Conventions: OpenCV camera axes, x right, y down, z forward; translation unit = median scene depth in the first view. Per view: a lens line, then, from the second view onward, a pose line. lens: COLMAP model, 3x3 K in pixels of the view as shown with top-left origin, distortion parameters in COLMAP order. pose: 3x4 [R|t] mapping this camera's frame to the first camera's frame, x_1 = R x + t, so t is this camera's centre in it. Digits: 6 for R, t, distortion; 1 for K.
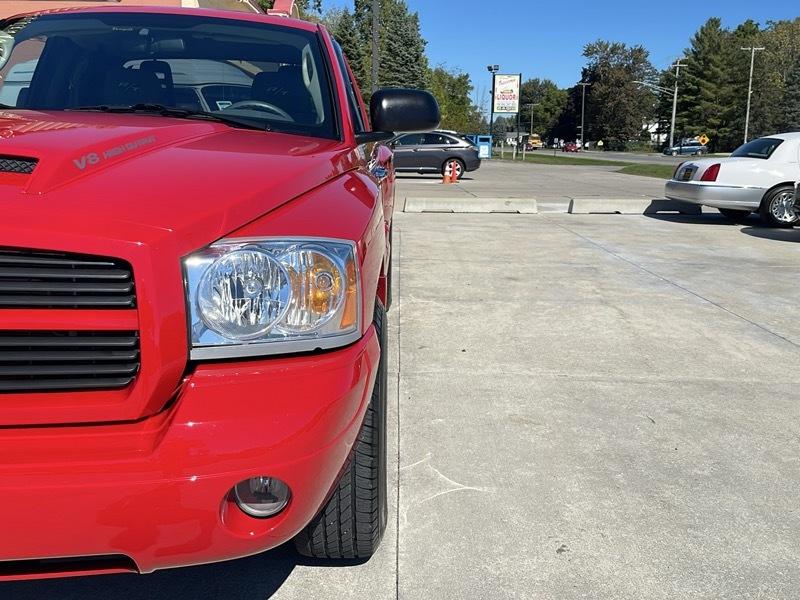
lens RADIAL K [[794.4, 0, 397.0], [0, 794.4, 302.8], [0, 0, 1]] dist [0.030853, 0.000000]
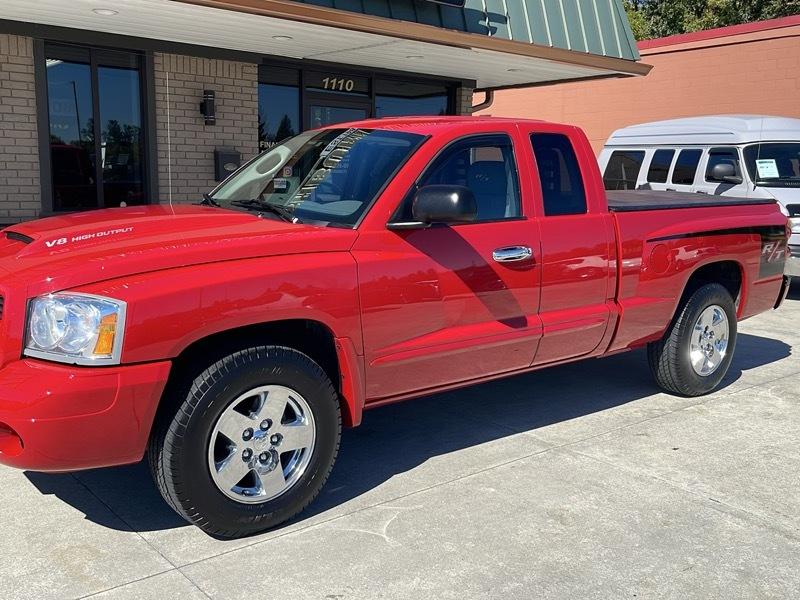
lens RADIAL K [[794.4, 0, 401.5], [0, 794.4, 301.1], [0, 0, 1]] dist [0.030853, 0.000000]
pose [[0.640517, 0.117912, -0.758837, 0.179185], [-0.160002, 0.986947, 0.018302, -0.023682], [0.751090, 0.109693, 0.651023, 0.046865]]
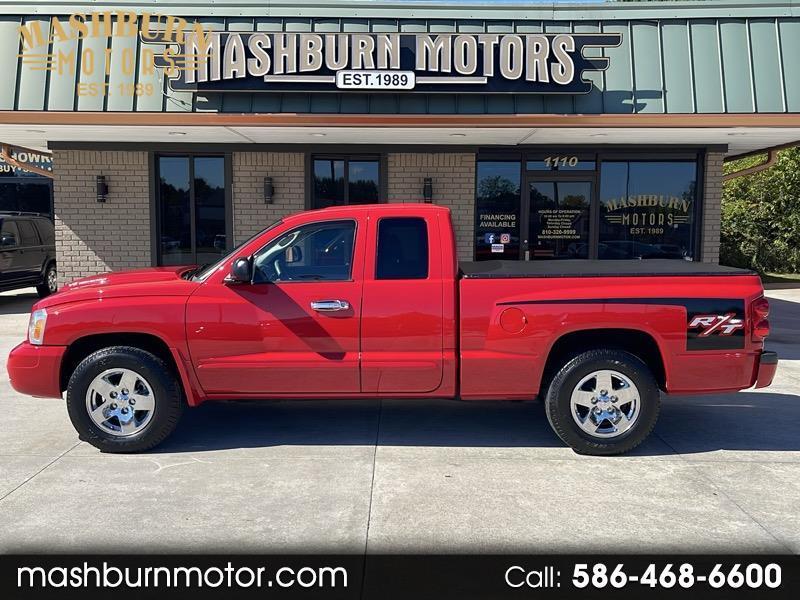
lens RADIAL K [[794.4, 0, 401.3], [0, 794.4, 302.4], [0, 0, 1]] dist [0.030853, 0.000000]
pose [[-0.010327, 0.079795, -0.996758, 0.370006], [-0.202389, 0.976013, 0.080231, -0.079382], [0.979251, 0.202561, 0.006070, 0.282411]]
